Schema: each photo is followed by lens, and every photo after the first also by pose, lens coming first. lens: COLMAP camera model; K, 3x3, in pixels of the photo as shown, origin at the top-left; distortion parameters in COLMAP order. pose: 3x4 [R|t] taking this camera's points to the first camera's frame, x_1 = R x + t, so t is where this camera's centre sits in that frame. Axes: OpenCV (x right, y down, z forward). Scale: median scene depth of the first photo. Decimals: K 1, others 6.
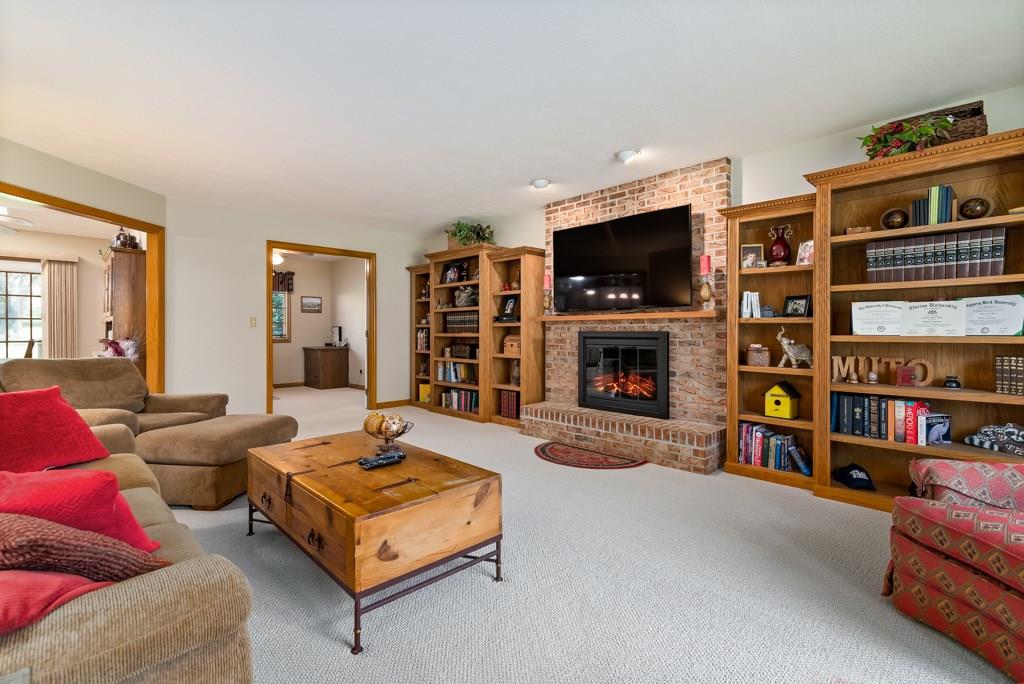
lens RADIAL K [[470.3, 0, 511.4], [0, 470.3, 338.5], [0, 0, 1]] dist [0.000102, -0.000008]
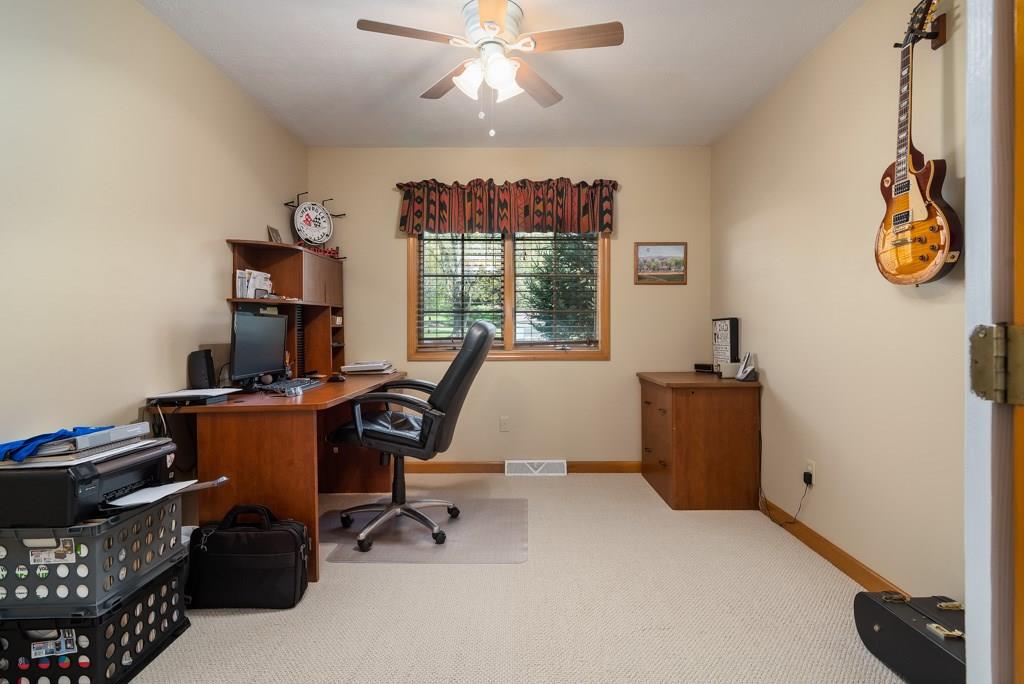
lens RADIAL K [[534.2, 0, 513.4], [0, 534.2, 337.7], [0, 0, 1]] dist [0.000721, 0.000071]
pose [[0.722791, 0.002572, -0.691062, -0.216804], [-0.005375, 0.999984, -0.001901, -0.009762], [0.691045, 0.005088, 0.722793, 0.620896]]
